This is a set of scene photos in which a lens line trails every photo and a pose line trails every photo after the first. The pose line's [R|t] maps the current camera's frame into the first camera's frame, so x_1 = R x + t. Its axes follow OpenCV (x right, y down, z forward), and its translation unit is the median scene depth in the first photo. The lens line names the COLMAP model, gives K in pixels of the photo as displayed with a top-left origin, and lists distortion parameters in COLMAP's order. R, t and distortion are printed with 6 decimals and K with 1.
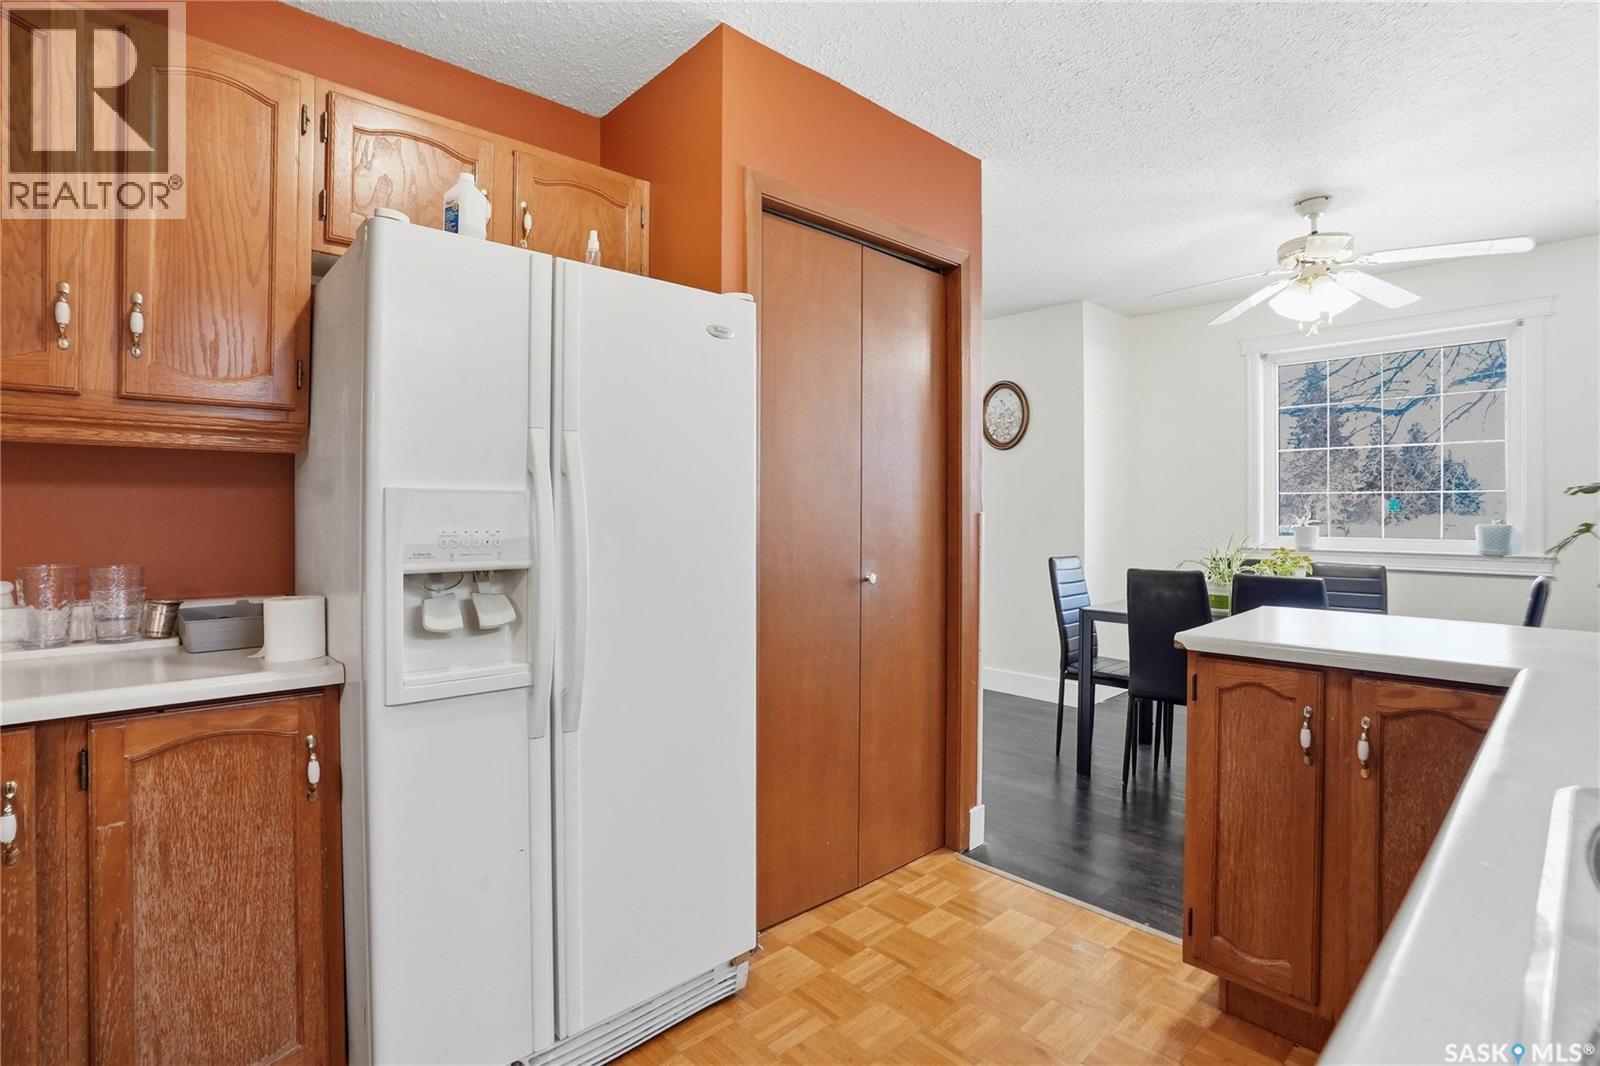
lens RADIAL K [[764.6, 0, 800.5], [0, 764.6, 519.2], [0, 0, 1]] dist [-0.042815, 0.006246]
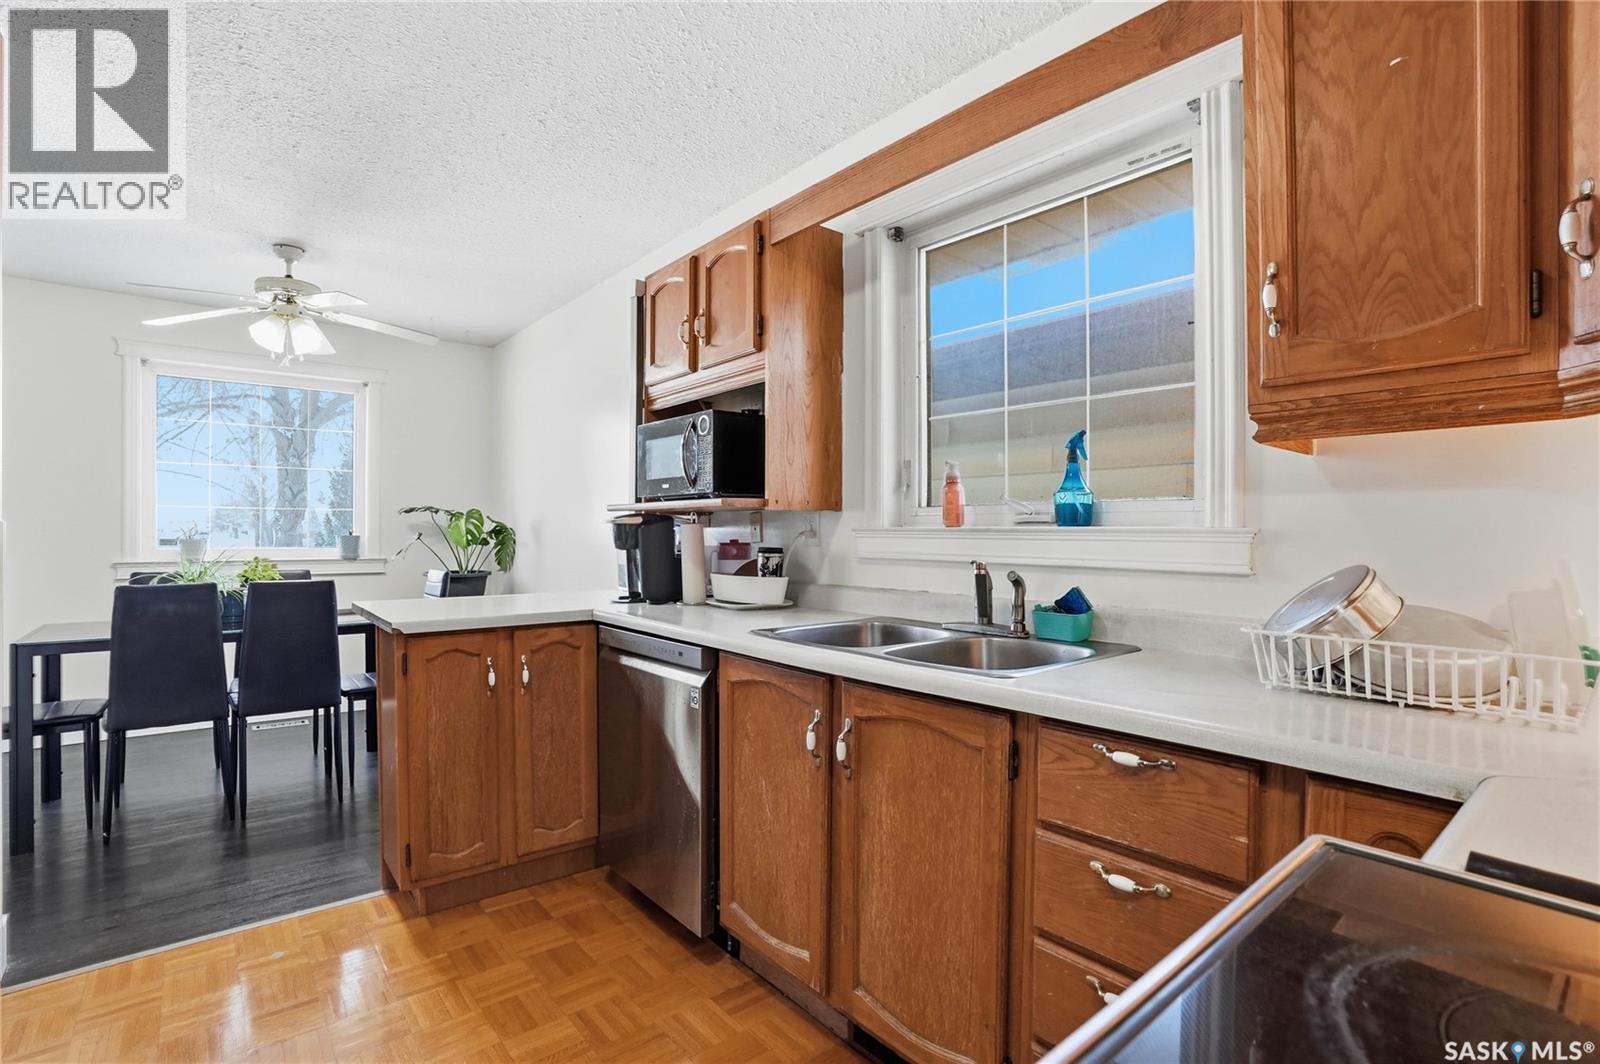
lens RADIAL K [[764.6, 0, 797.8], [0, 764.6, 531.9], [0, 0, 1]] dist [-0.042815, 0.006246]
pose [[0.062559, -0.003755, 0.998034, -0.397445], [0.006702, 0.999972, 0.003343, 0.003720], [-0.998019, 0.006480, 0.062582, 0.166371]]
